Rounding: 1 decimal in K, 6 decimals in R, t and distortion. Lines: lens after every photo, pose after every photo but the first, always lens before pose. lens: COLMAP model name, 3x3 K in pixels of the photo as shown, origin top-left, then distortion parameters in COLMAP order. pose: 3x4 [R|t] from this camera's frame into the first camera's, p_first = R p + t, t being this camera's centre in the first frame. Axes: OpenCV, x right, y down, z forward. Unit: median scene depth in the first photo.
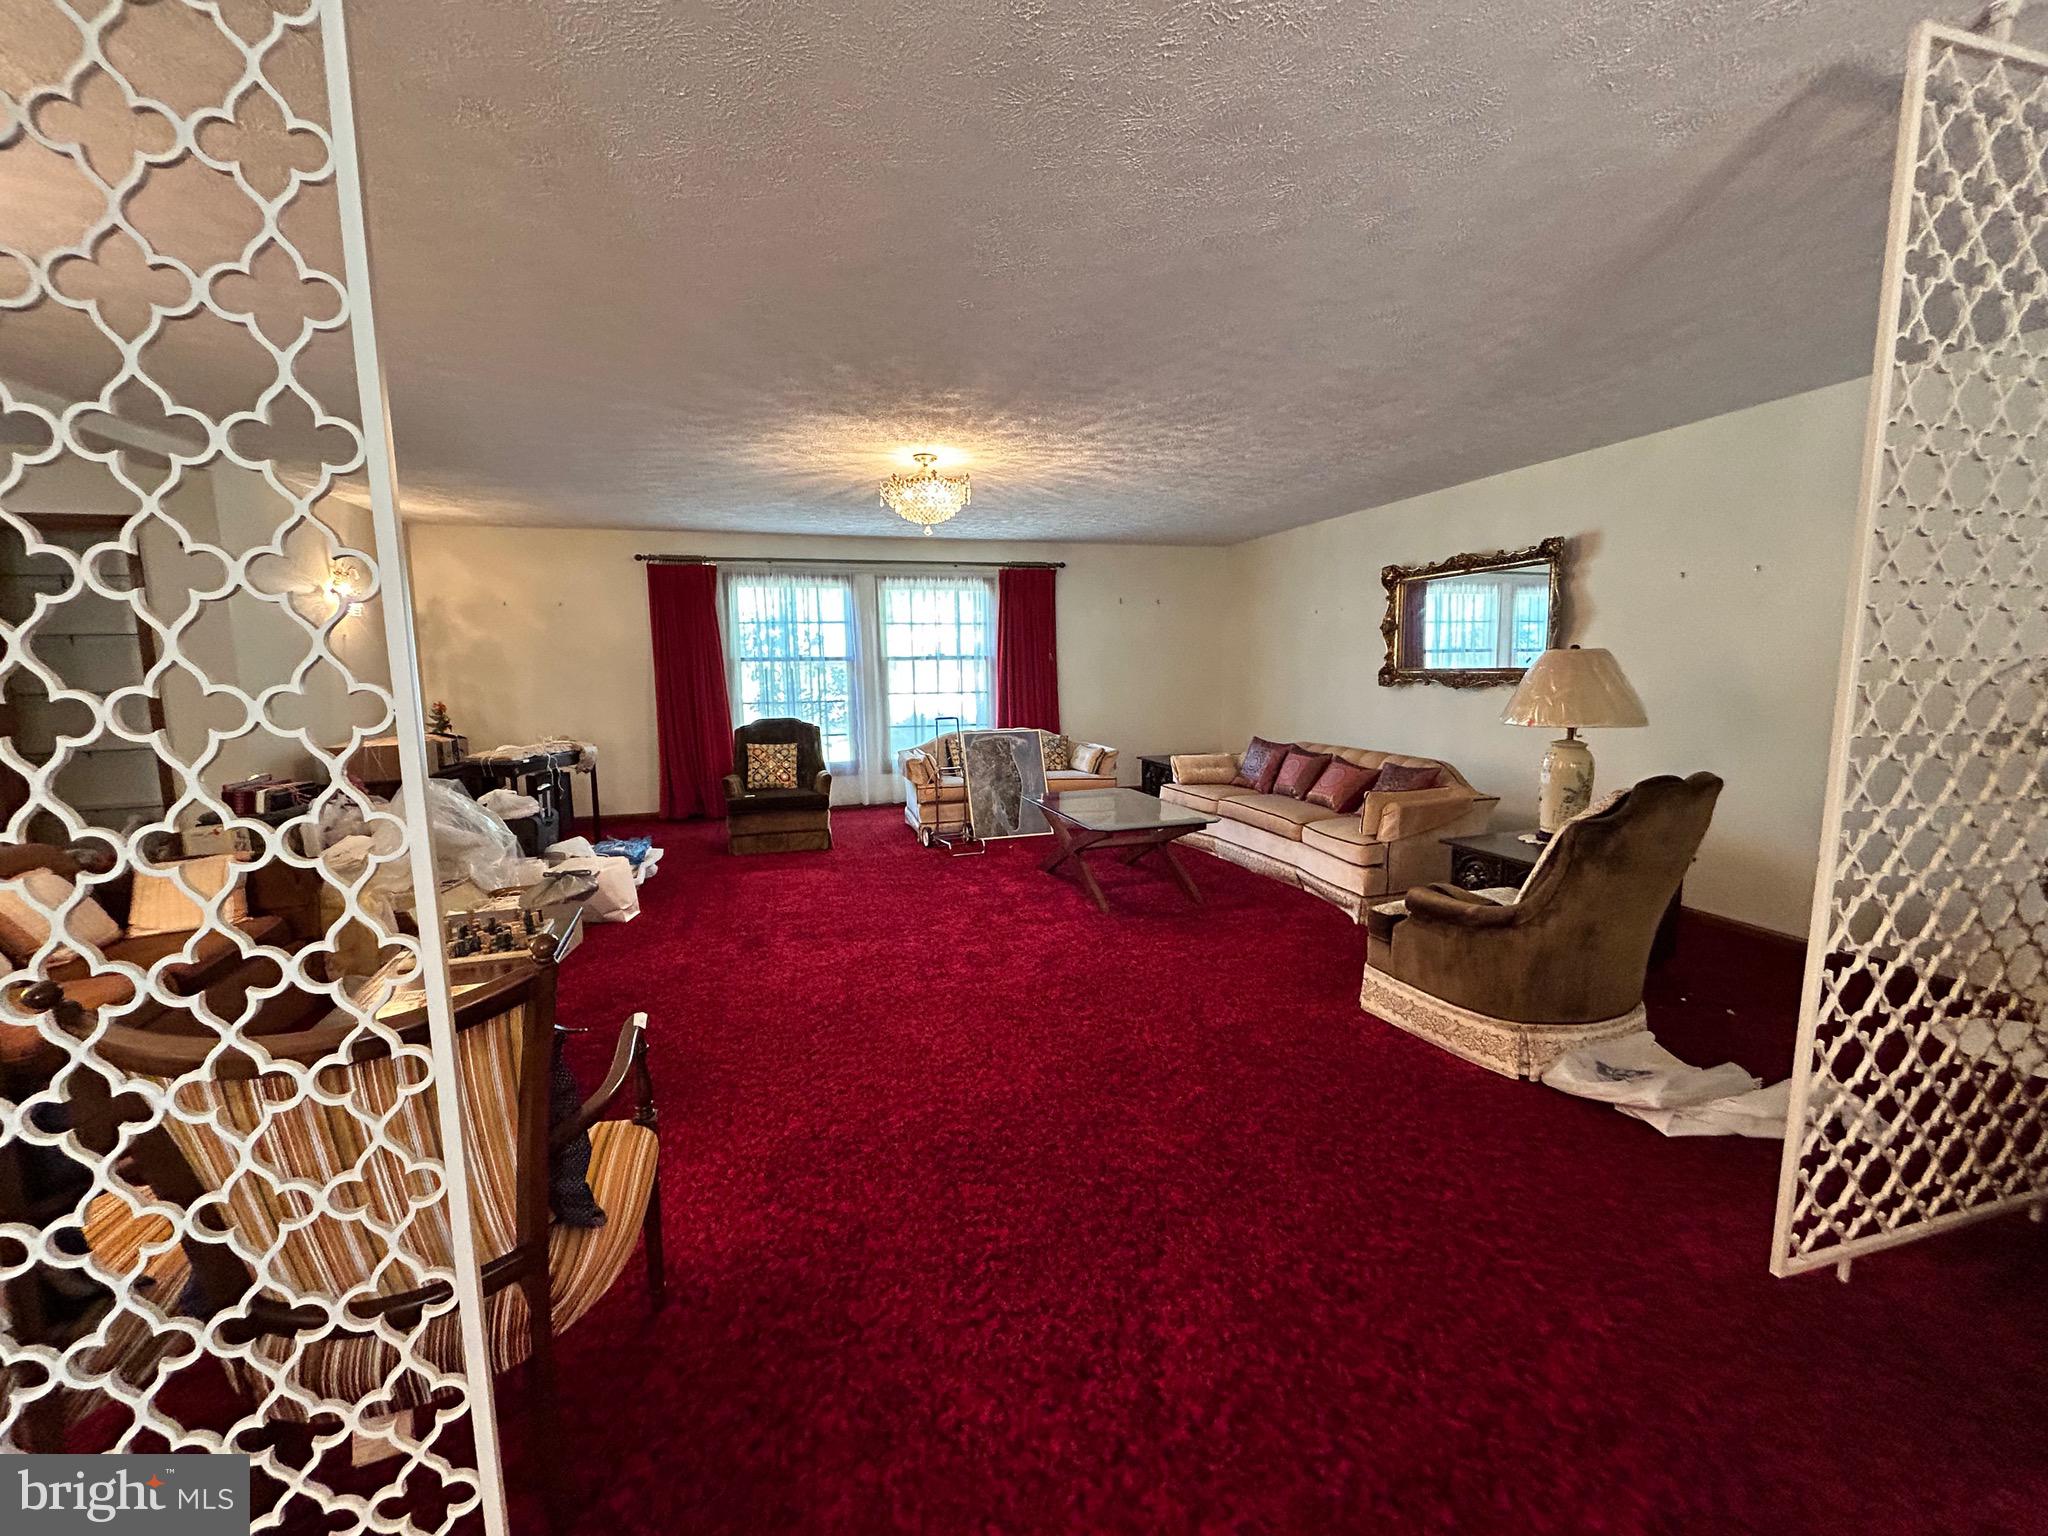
lens RADIAL K [[818.7, 0, 1024.0], [0, 818.7, 768.0], [0, 0, 1]] dist [-0.004954, 0.000113]
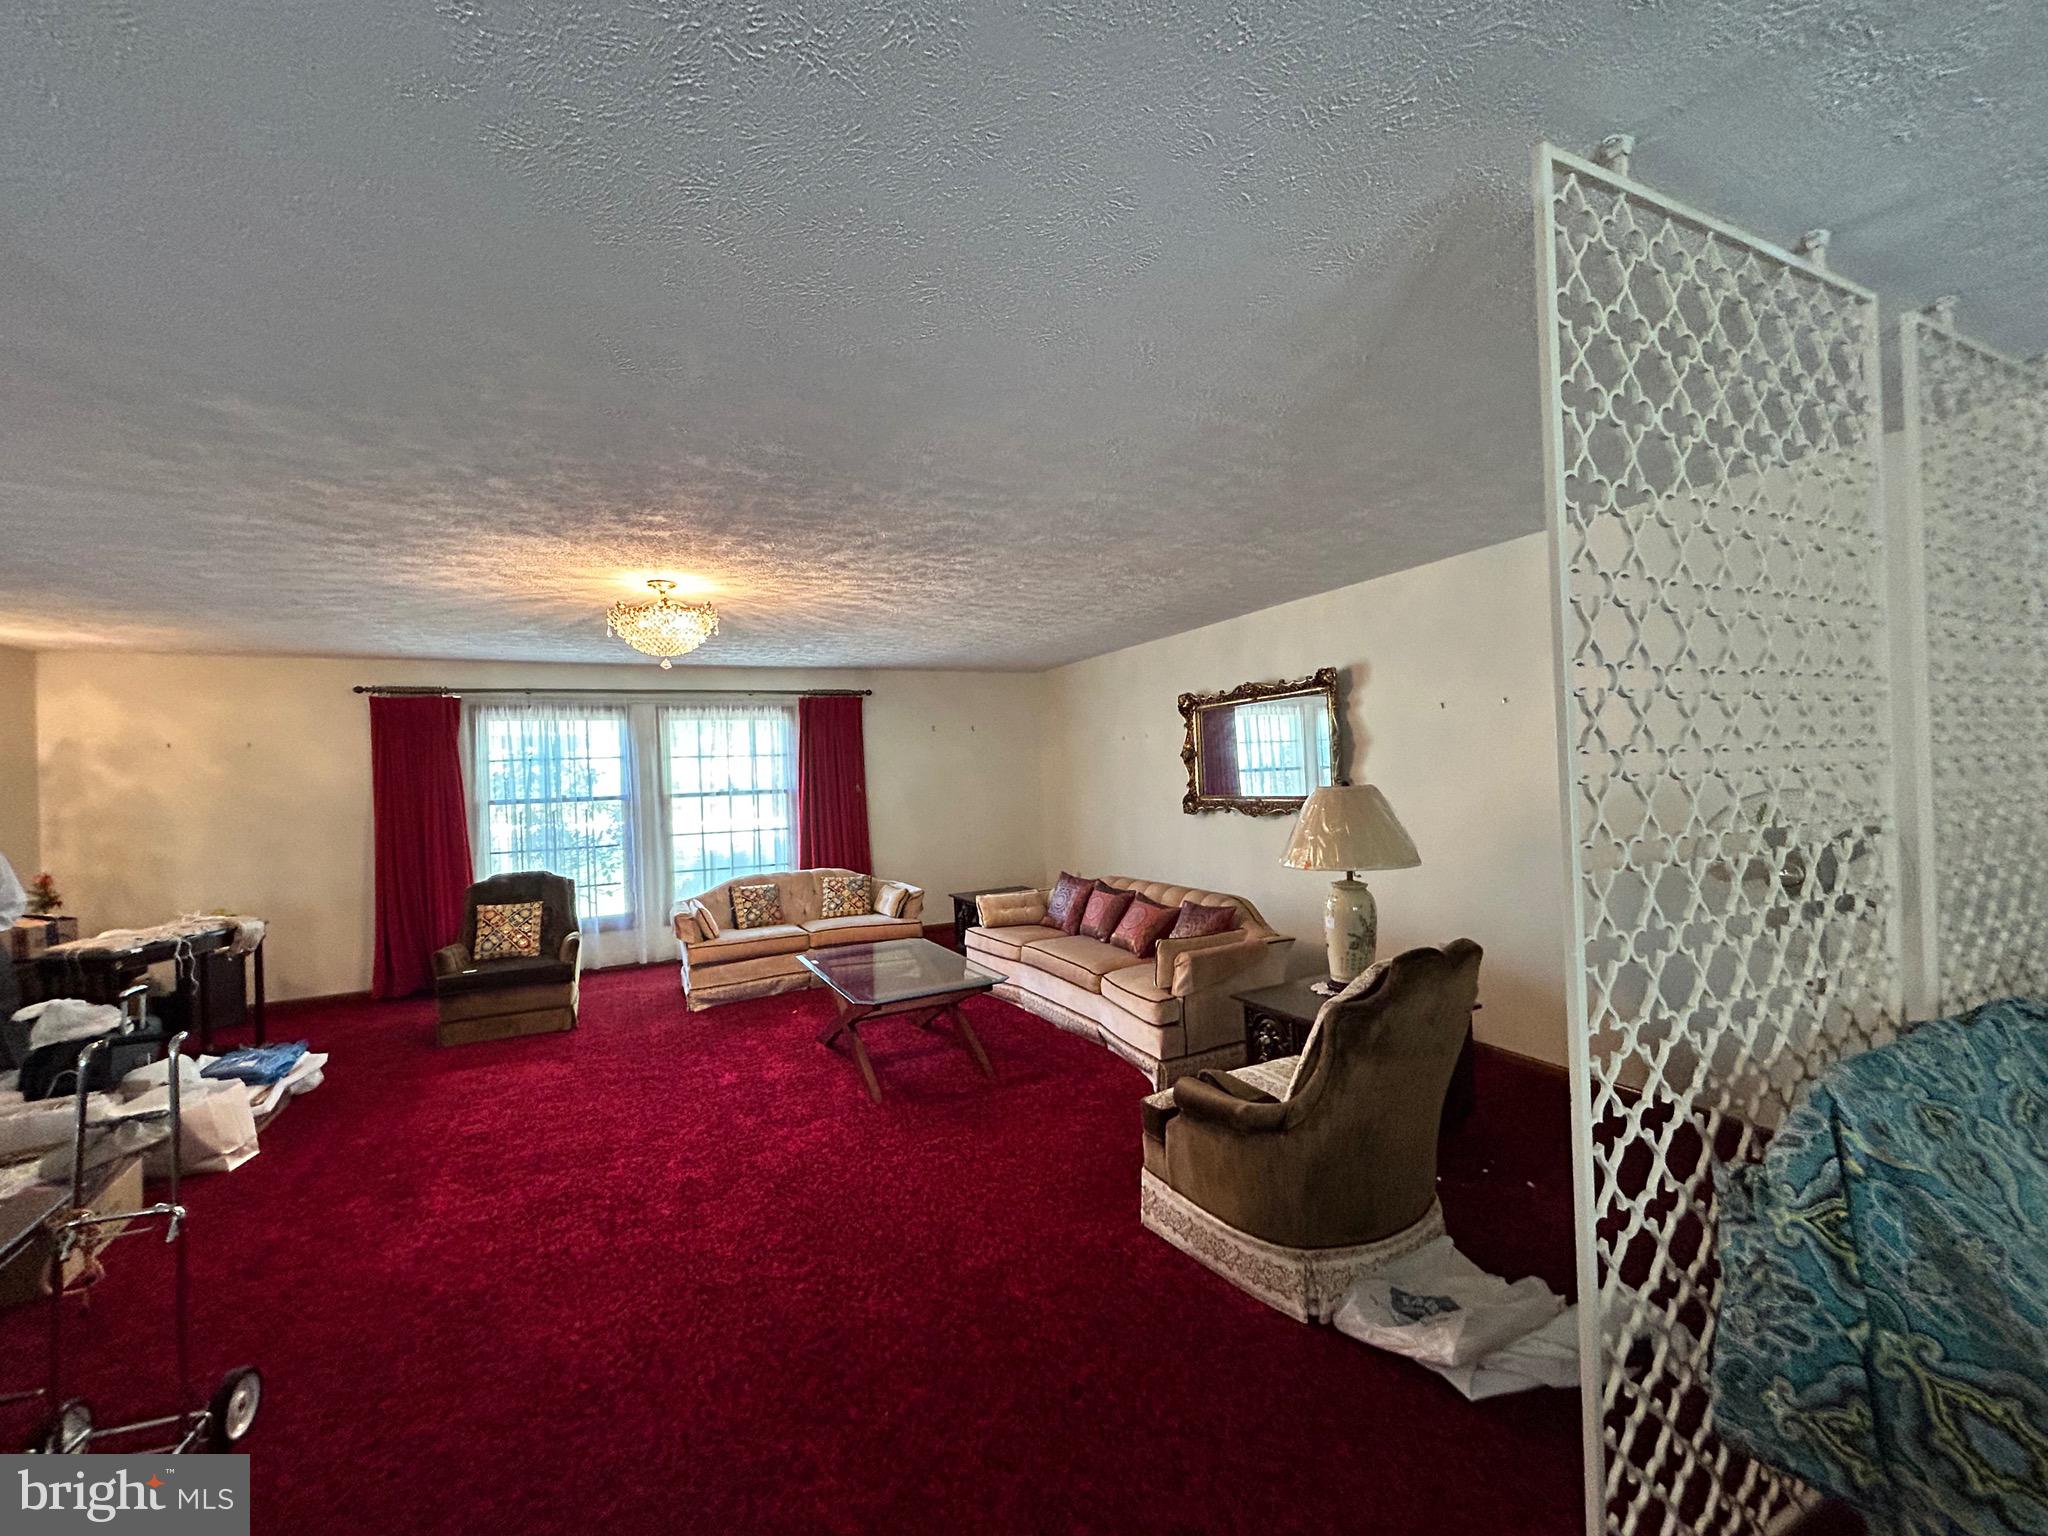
lens RADIAL K [[818.7, 0, 1024.0], [0, 818.7, 768.0], [0, 0, 1]] dist [-0.004954, 0.000113]
pose [[0.985890, -0.023390, 0.165750, 0.112838], [0.046158, 0.989787, -0.134876, -0.041848], [-0.160902, 0.140624, 0.976901, 0.091898]]
